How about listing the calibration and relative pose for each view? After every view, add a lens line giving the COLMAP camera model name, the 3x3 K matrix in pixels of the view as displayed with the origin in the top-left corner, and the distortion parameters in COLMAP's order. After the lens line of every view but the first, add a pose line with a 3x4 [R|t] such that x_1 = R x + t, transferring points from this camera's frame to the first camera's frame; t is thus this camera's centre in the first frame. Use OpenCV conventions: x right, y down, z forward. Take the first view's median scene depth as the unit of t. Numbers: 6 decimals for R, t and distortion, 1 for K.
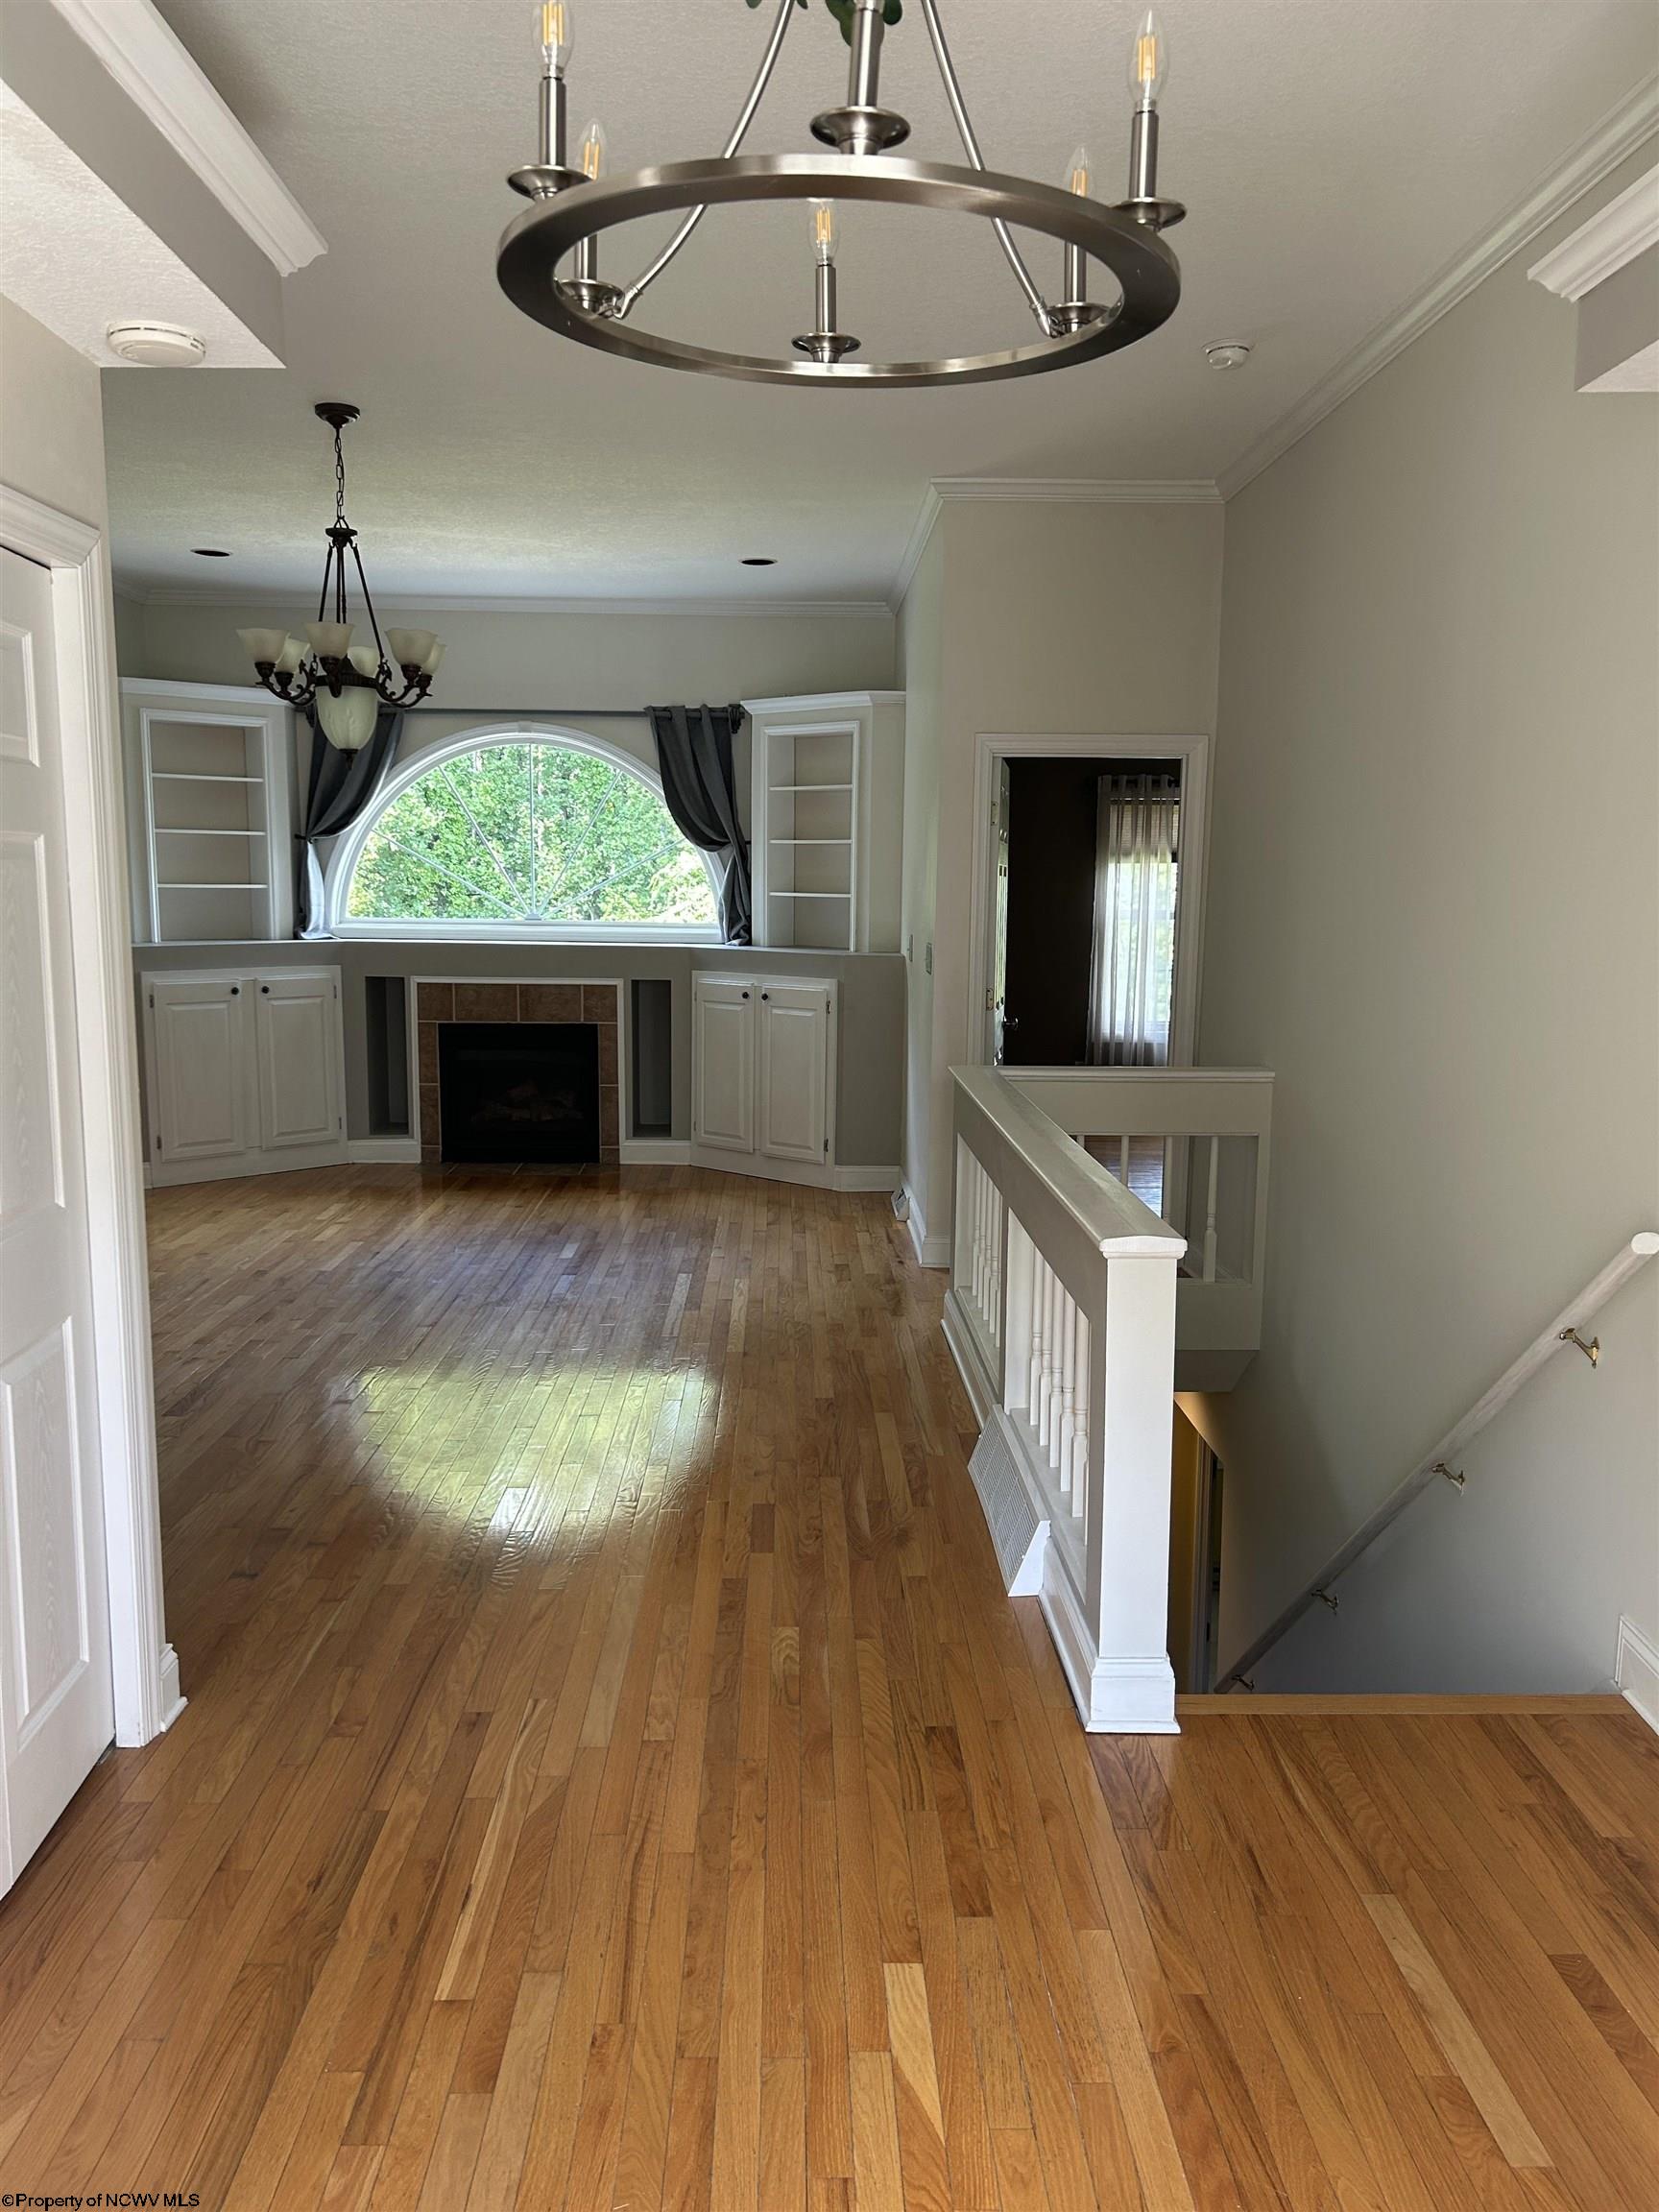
lens RADIAL K [[1679.9, 0, 837.0], [0, 1679.9, 1145.9], [0, 0, 1]] dist [0.017657, -0.017556]
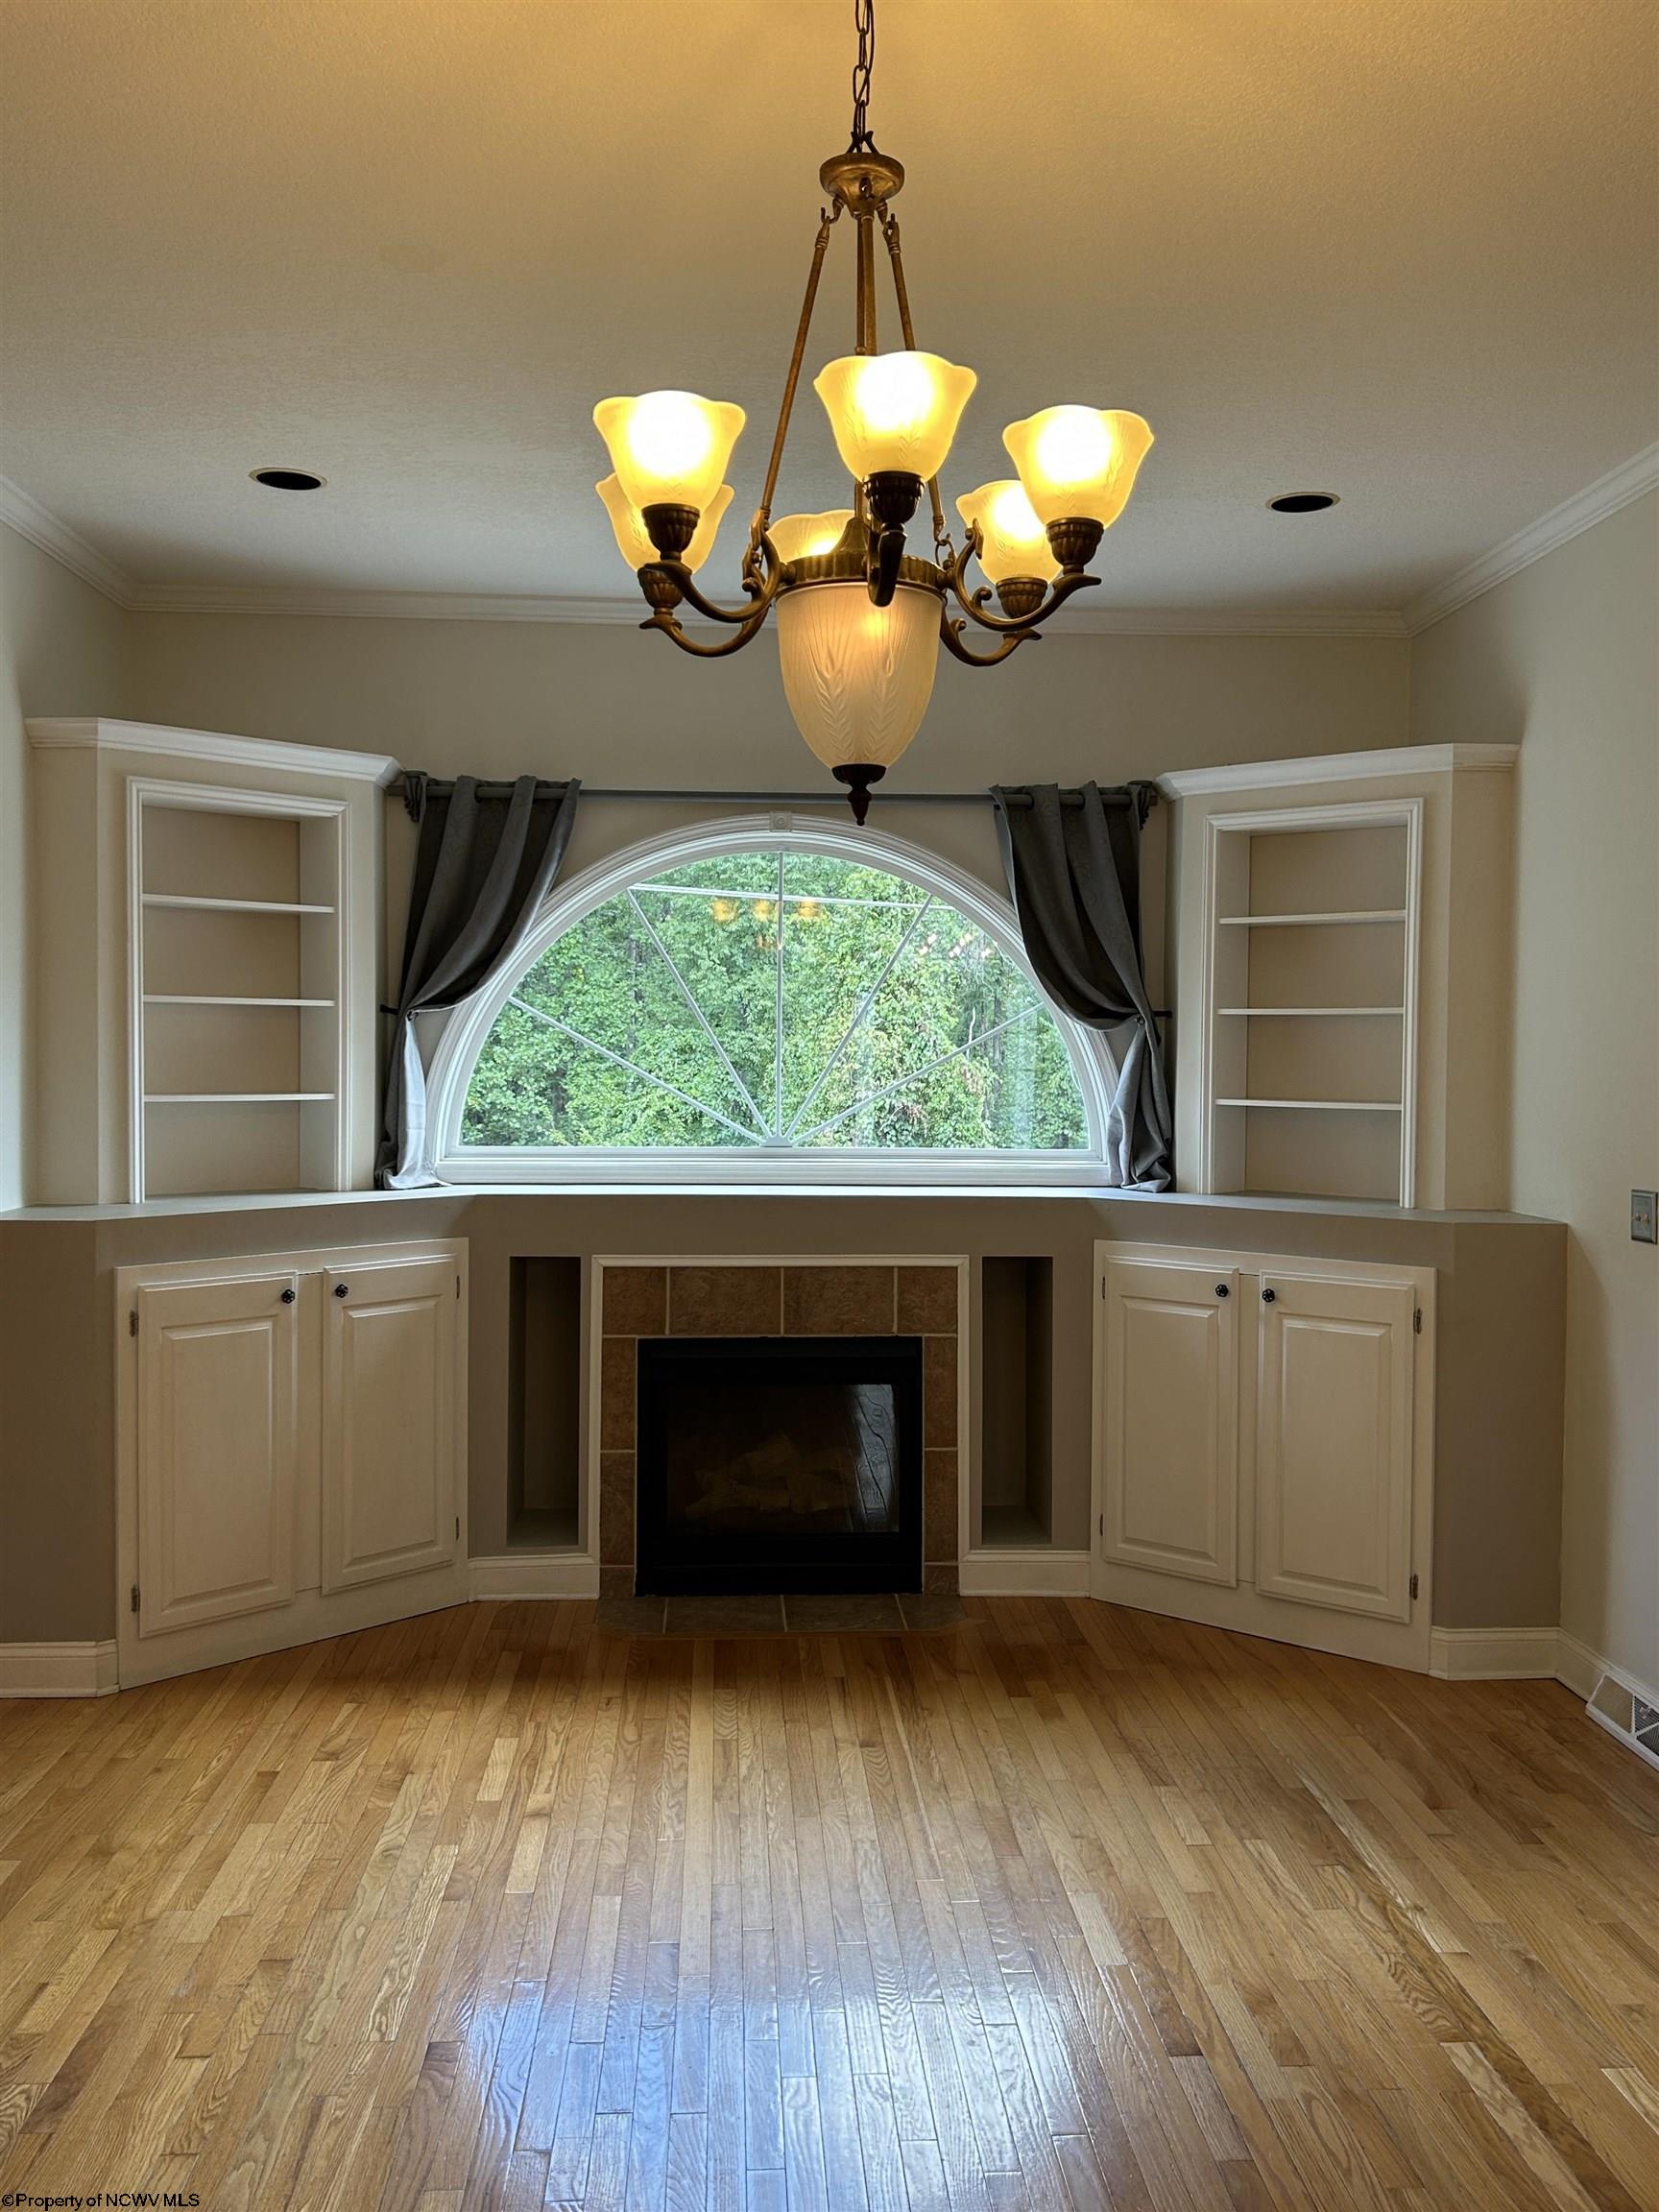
lens RADIAL K [[1893.7, 0, 825.9], [0, 1893.7, 1102.0], [0, 0, 1]] dist [0.060512, -0.021113]
pose [[0.999852, -0.005485, 0.016311, -0.183885], [0.007576, 0.991348, -0.131042, -0.067606], [-0.015451, 0.131146, 0.991243, 0.367693]]
